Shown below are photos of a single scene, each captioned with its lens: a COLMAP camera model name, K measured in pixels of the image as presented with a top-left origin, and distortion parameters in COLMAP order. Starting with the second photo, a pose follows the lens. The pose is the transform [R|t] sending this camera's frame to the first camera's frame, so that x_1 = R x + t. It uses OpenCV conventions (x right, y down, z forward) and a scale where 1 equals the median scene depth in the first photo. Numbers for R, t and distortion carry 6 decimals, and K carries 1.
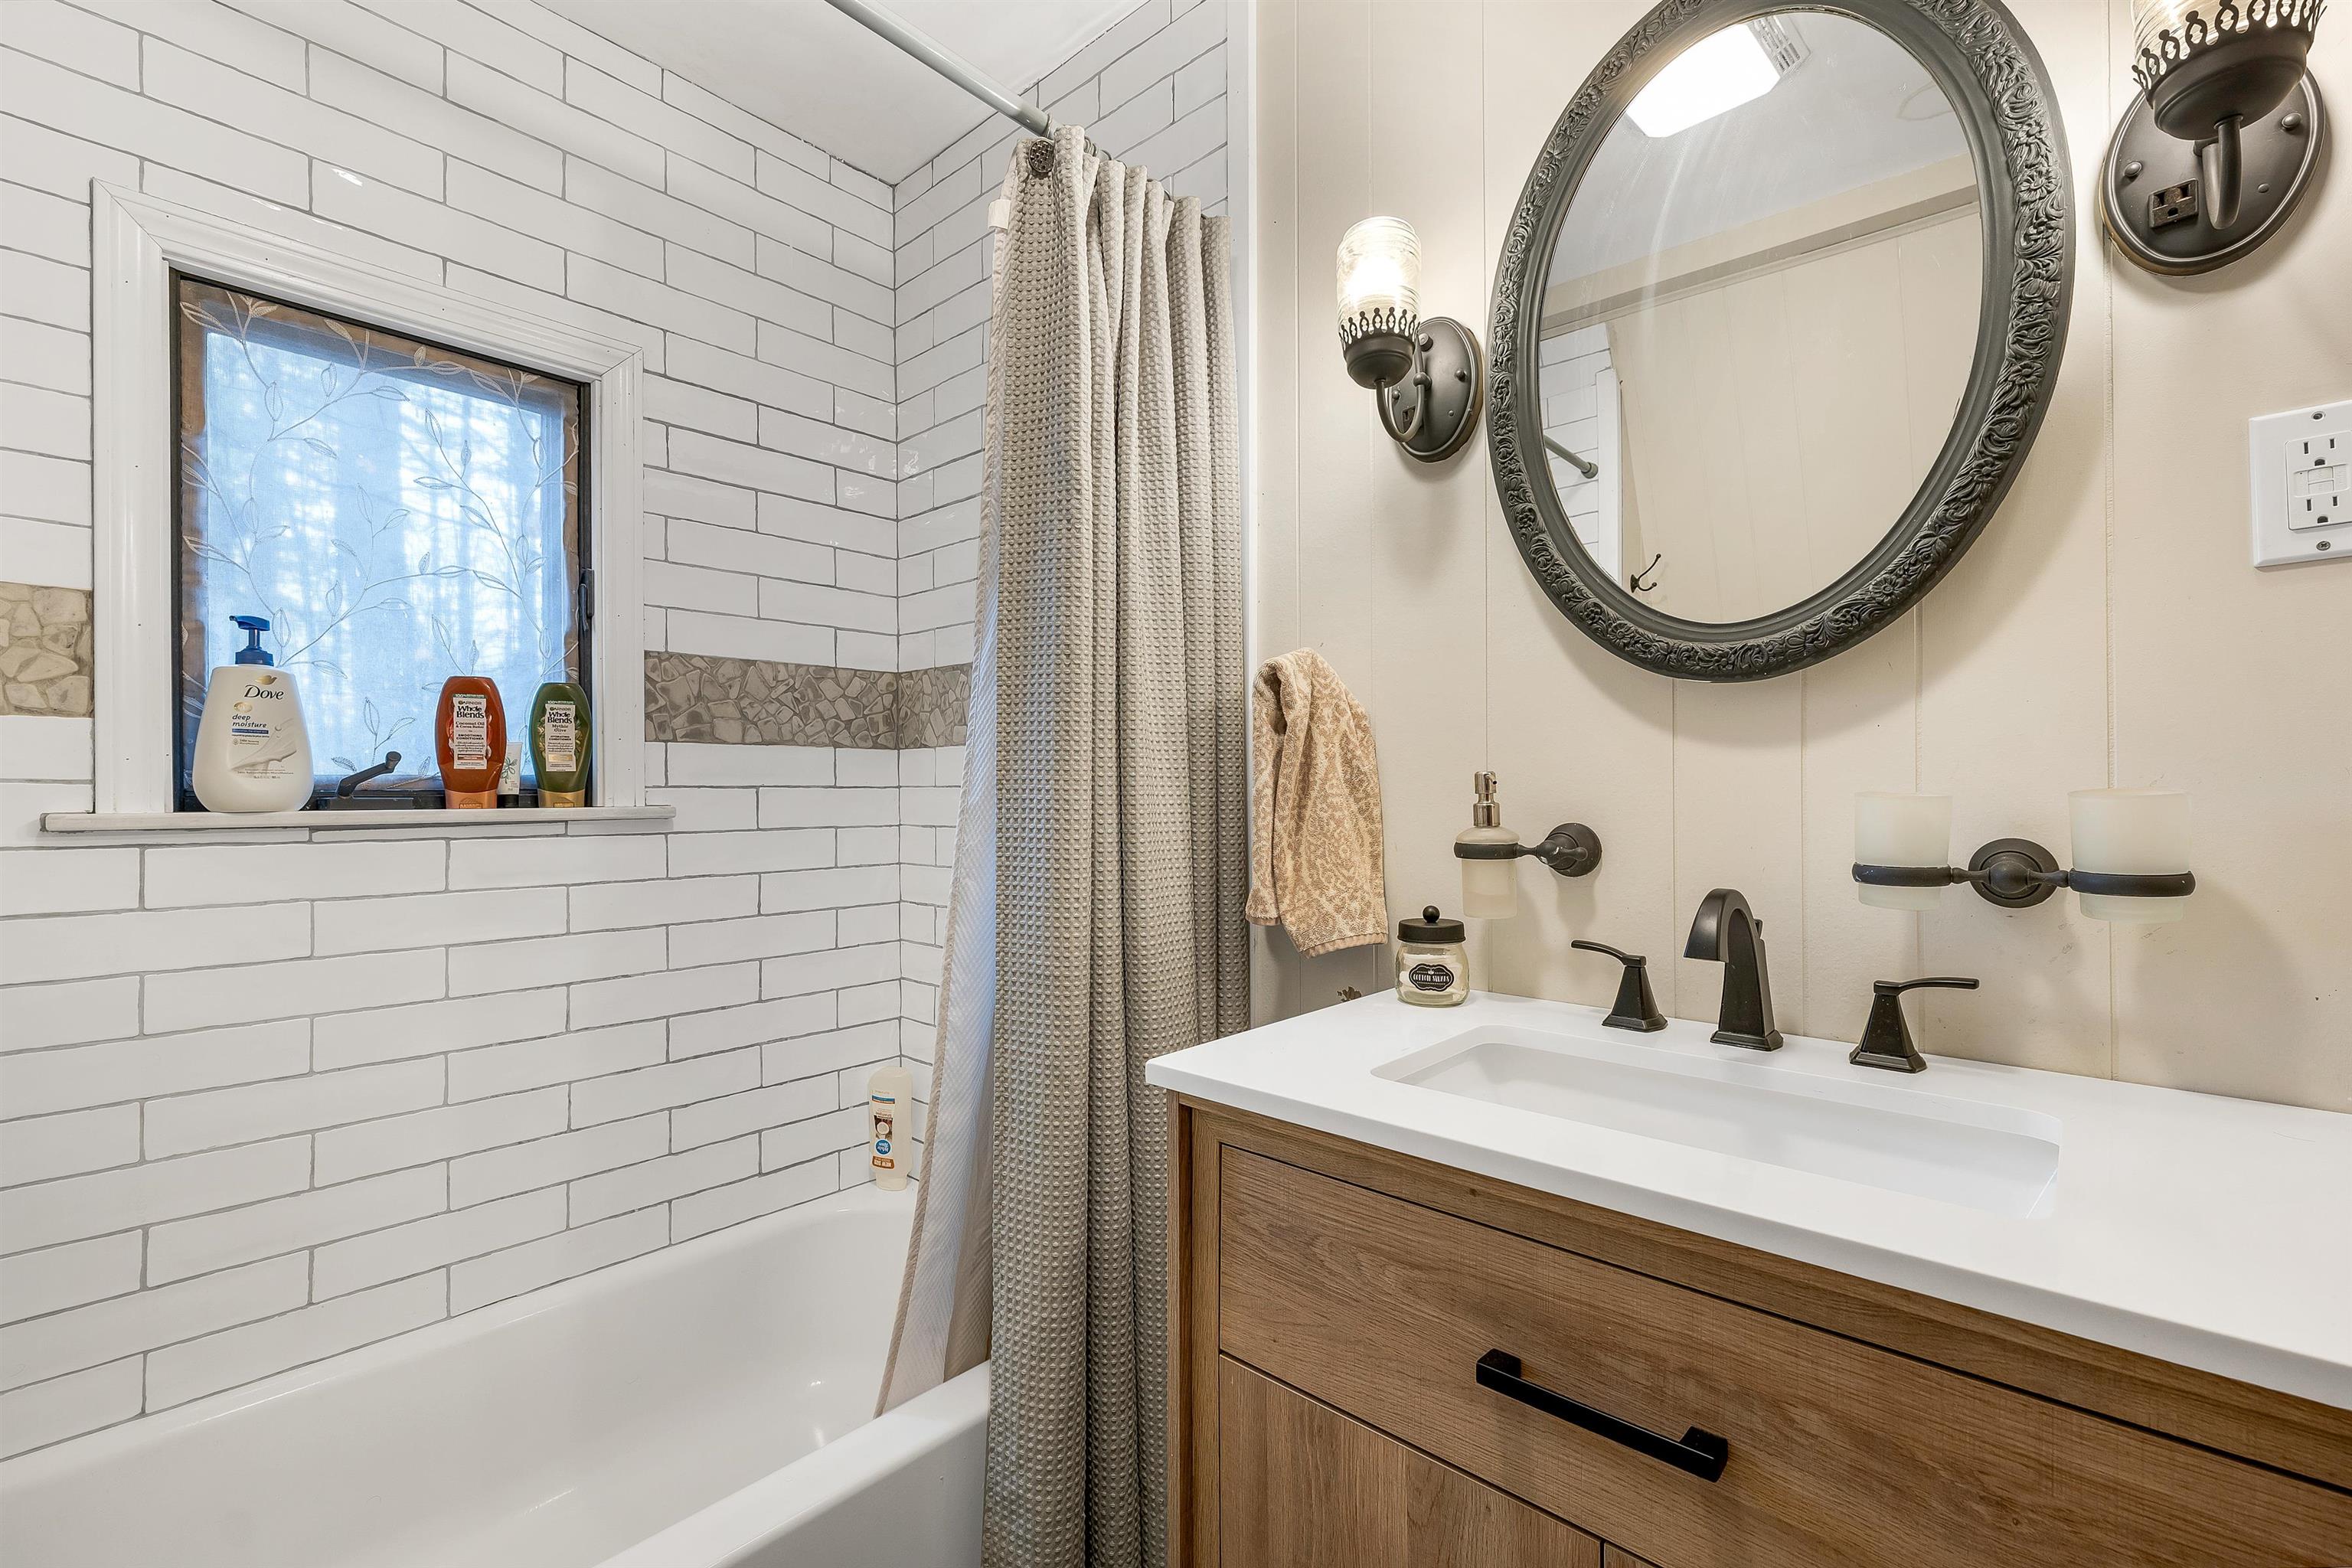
lens RADIAL K [[973.6, 0, 1097.3], [0, 973.6, 849.1], [0, 0, 1]] dist [0.005378, -0.001634]
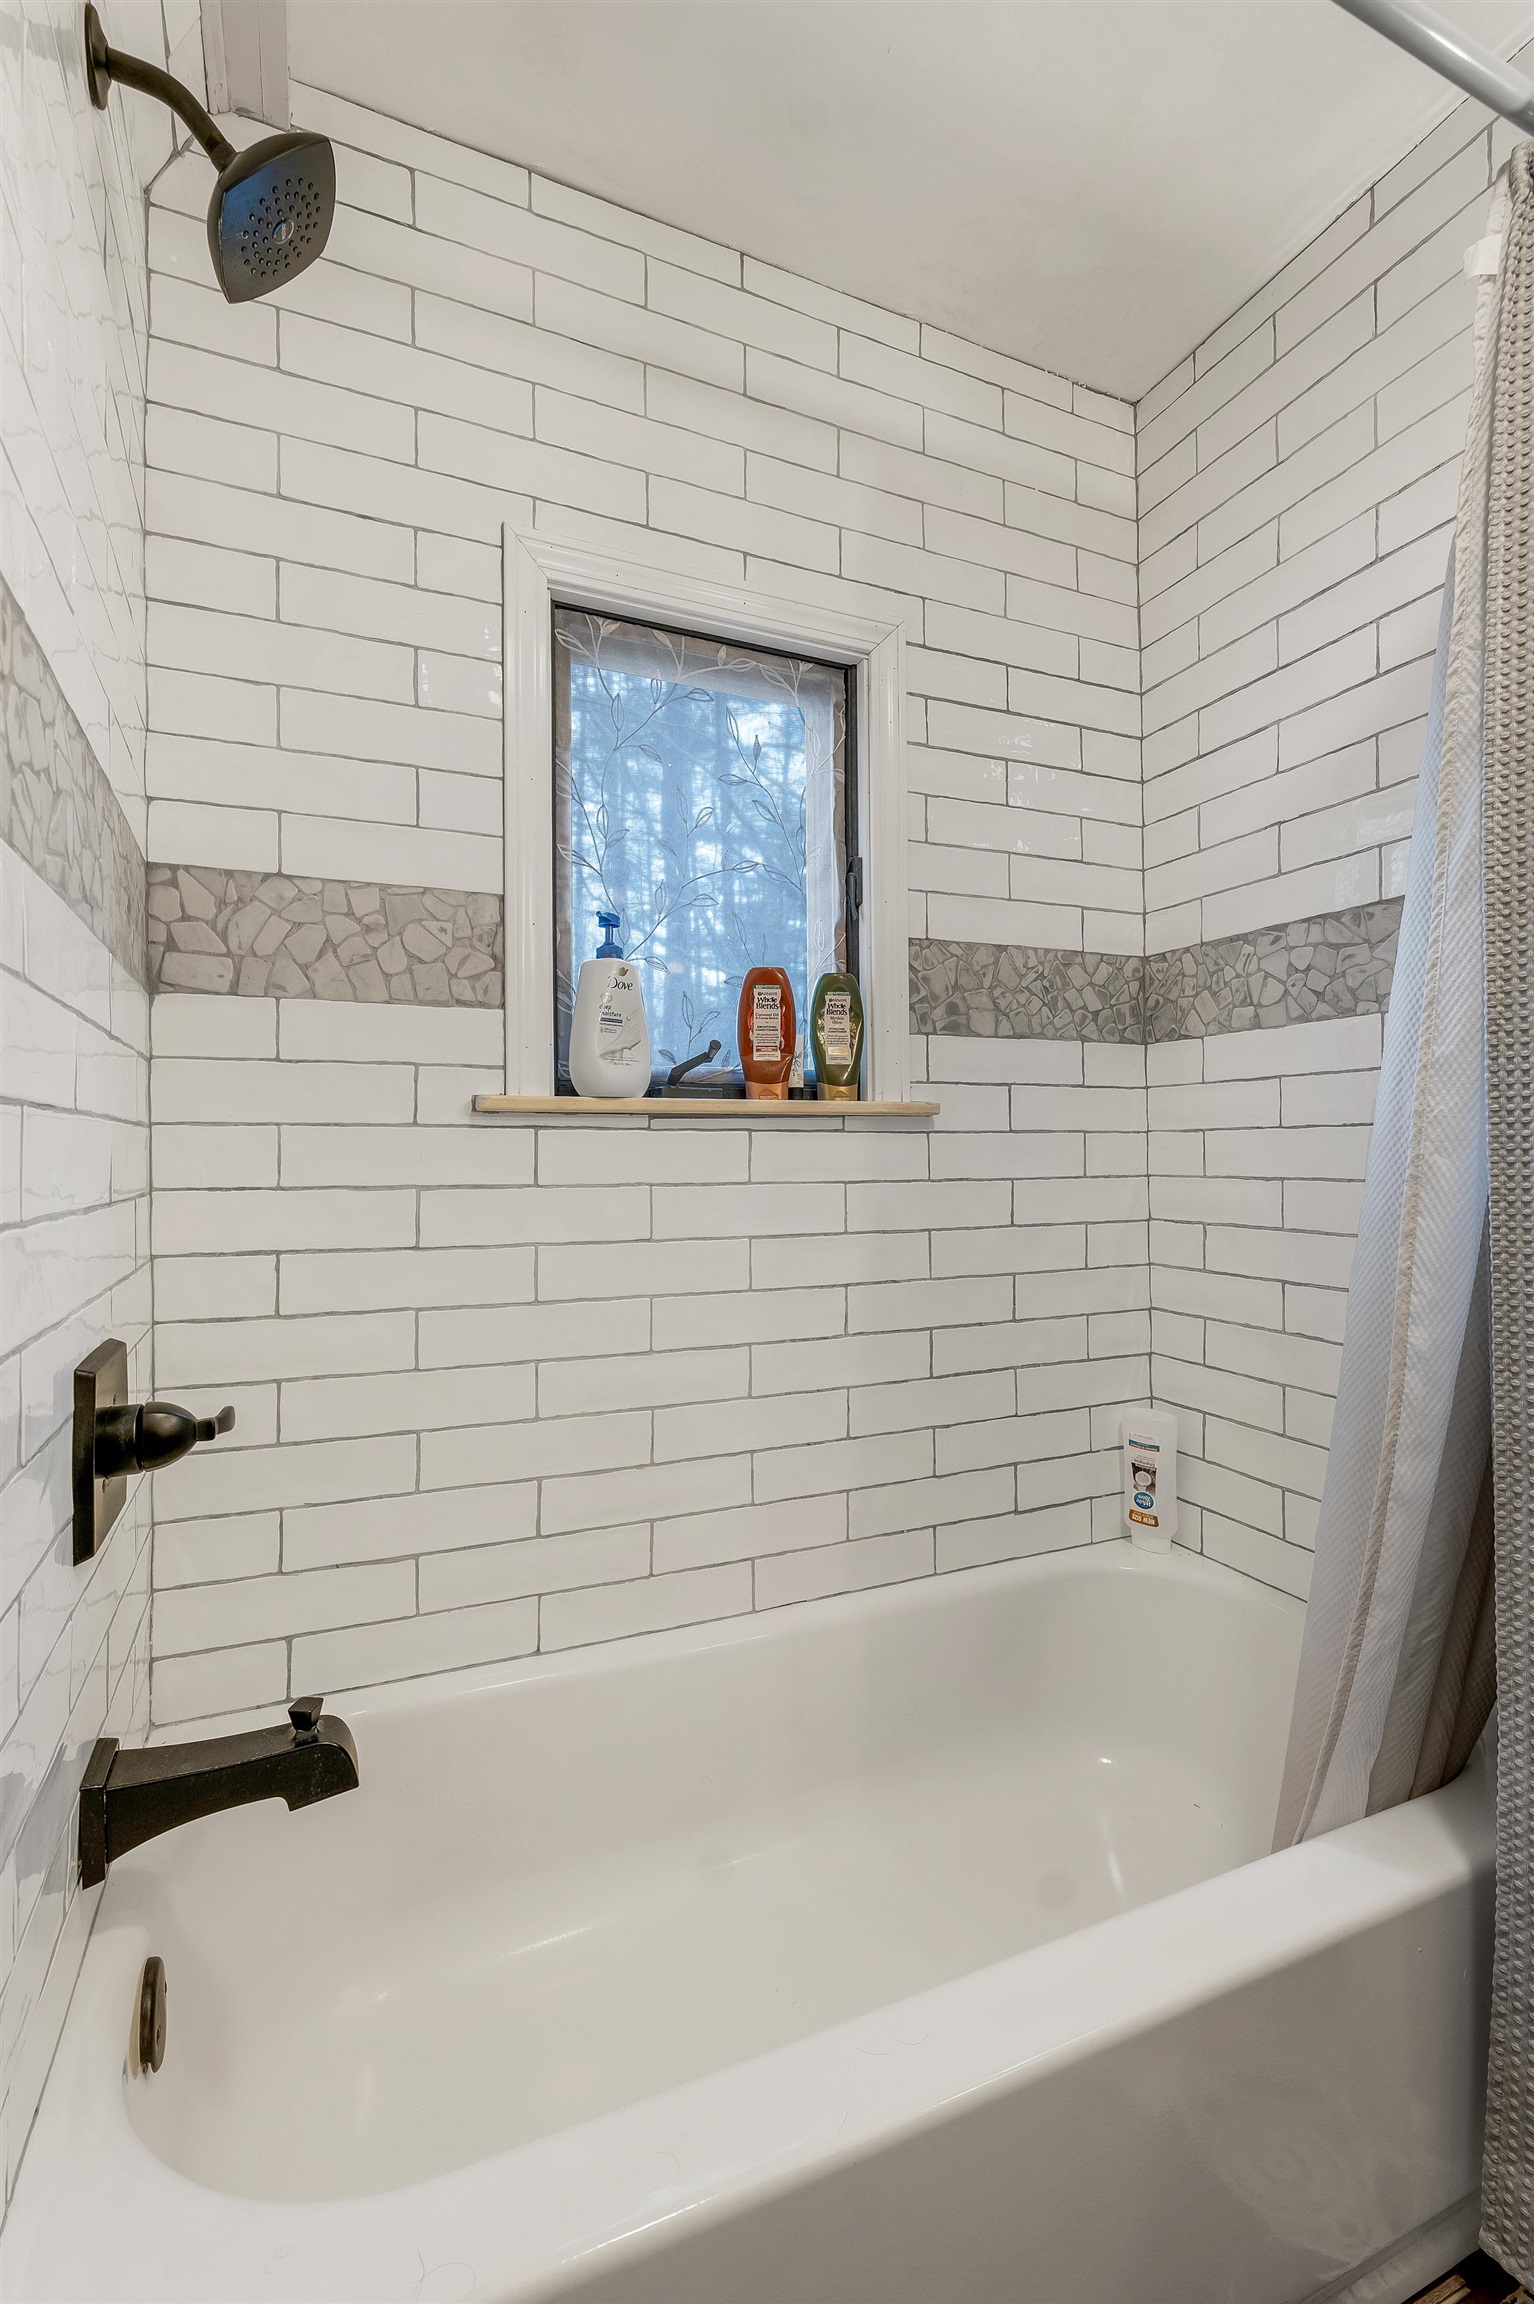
lens RADIAL K [[997.7, 0, 748.2], [0, 997.7, 1200.6], [0, 0, 1]] dist [0.001383, 0.000369]
pose [[0.912487, 0.012635, -0.408910, -0.288270], [-0.011956, 0.999920, 0.004217, 0.065441], [0.408931, 0.001041, 0.912565, 0.082179]]
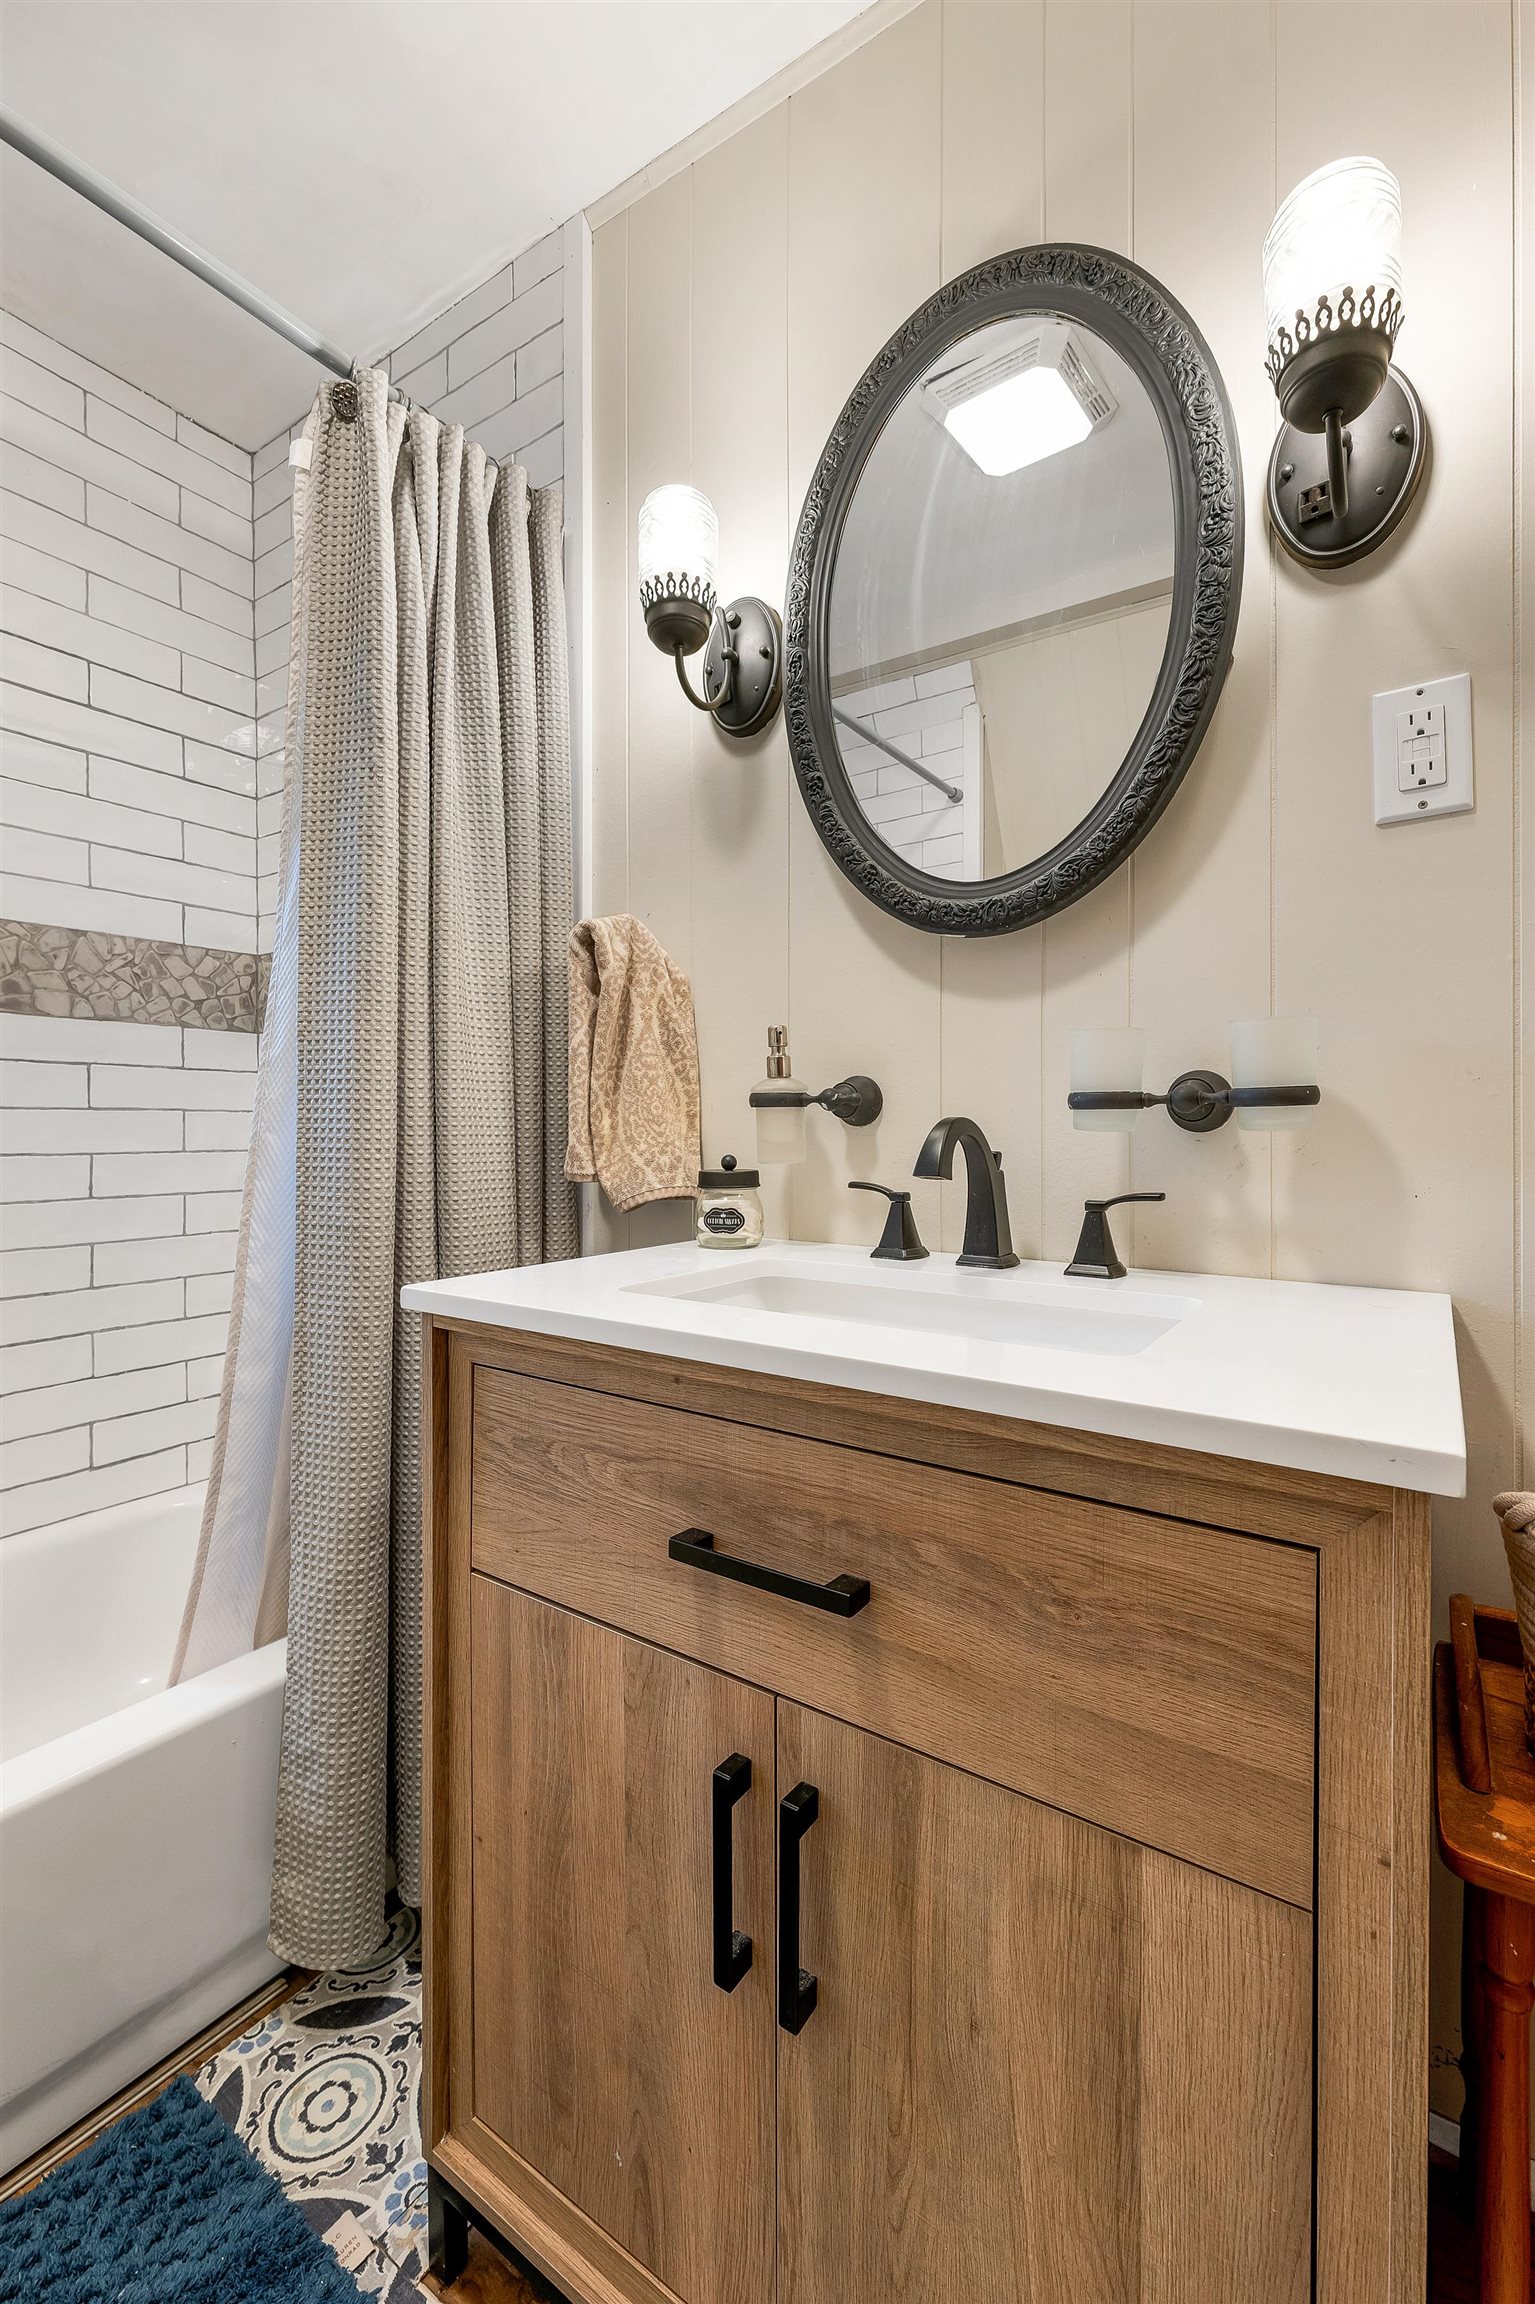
lens RADIAL K [[953.7, 0, 666.6], [0, 953.7, 1177.5], [0, 0, 1]] dist [0.005378, -0.001634]
pose [[0.991085, -0.007648, 0.133008, 0.129203], [0.006952, 0.999960, 0.005696, 0.069743], [-0.133047, -0.004721, 0.991099, -0.000567]]
